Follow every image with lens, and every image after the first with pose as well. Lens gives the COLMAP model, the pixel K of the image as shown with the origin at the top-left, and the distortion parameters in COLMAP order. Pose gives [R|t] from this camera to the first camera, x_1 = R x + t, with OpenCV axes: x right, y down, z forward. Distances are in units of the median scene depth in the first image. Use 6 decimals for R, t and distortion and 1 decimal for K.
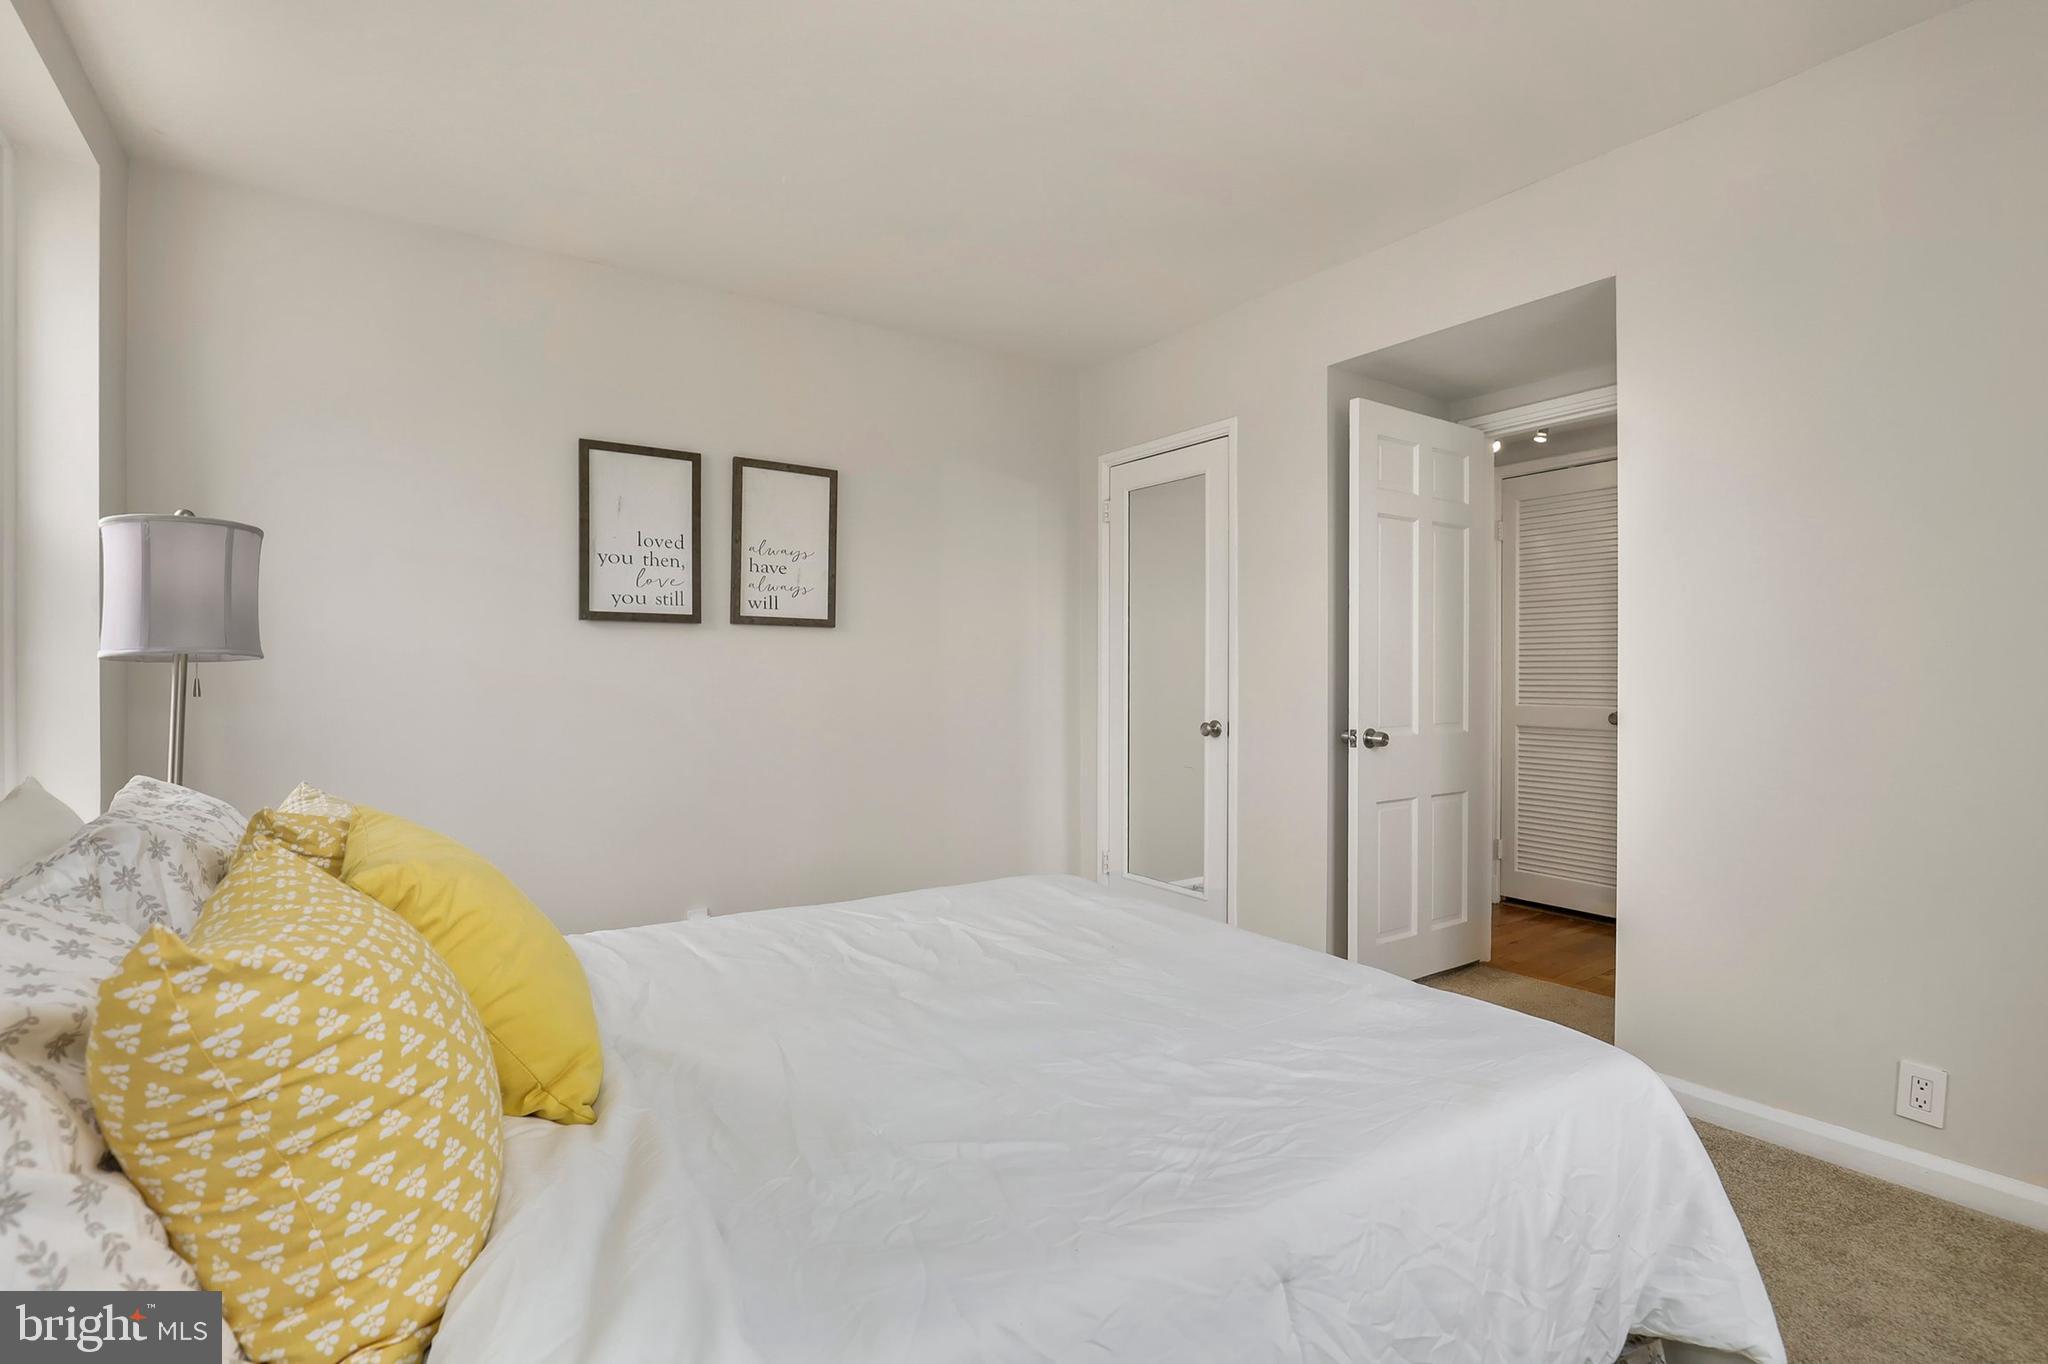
lens RADIAL K [[942.9, 0, 1010.9], [0, 942.9, 678.3], [0, 0, 1]] dist [0.000304, 0.000666]
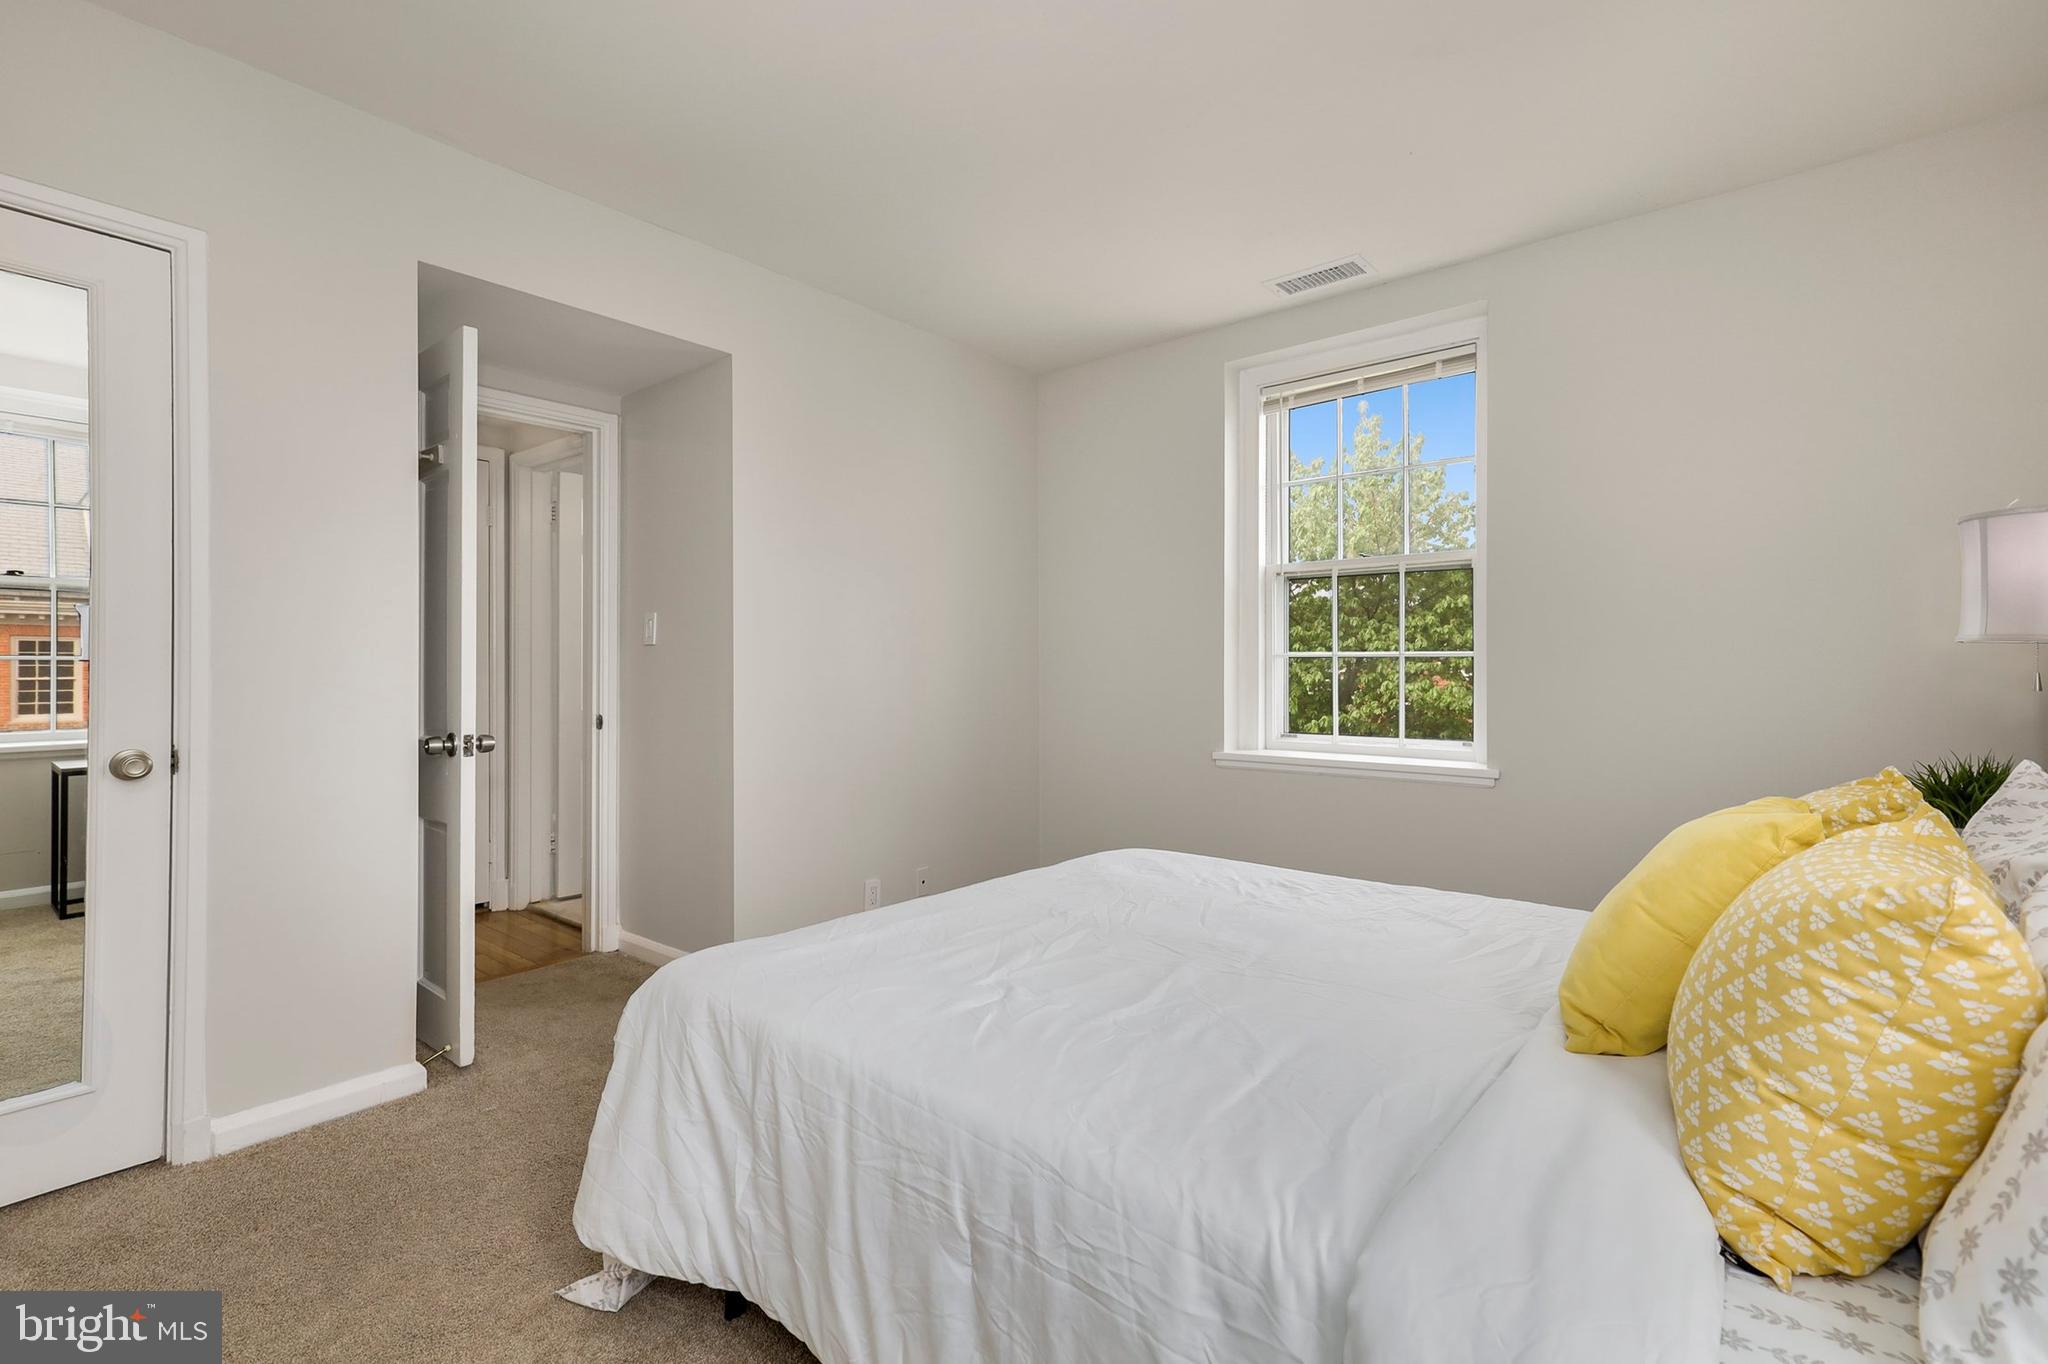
lens RADIAL K [[914.7, 0, 1016.6], [0, 914.7, 664.3], [0, 0, 1]] dist [-0.000057, -0.000001]
pose [[-0.278583, 0.003029, 0.960407, -0.658632], [0.011230, 0.999937, 0.000104, -0.000535], [-0.960347, 0.010814, -0.278599, 0.980015]]
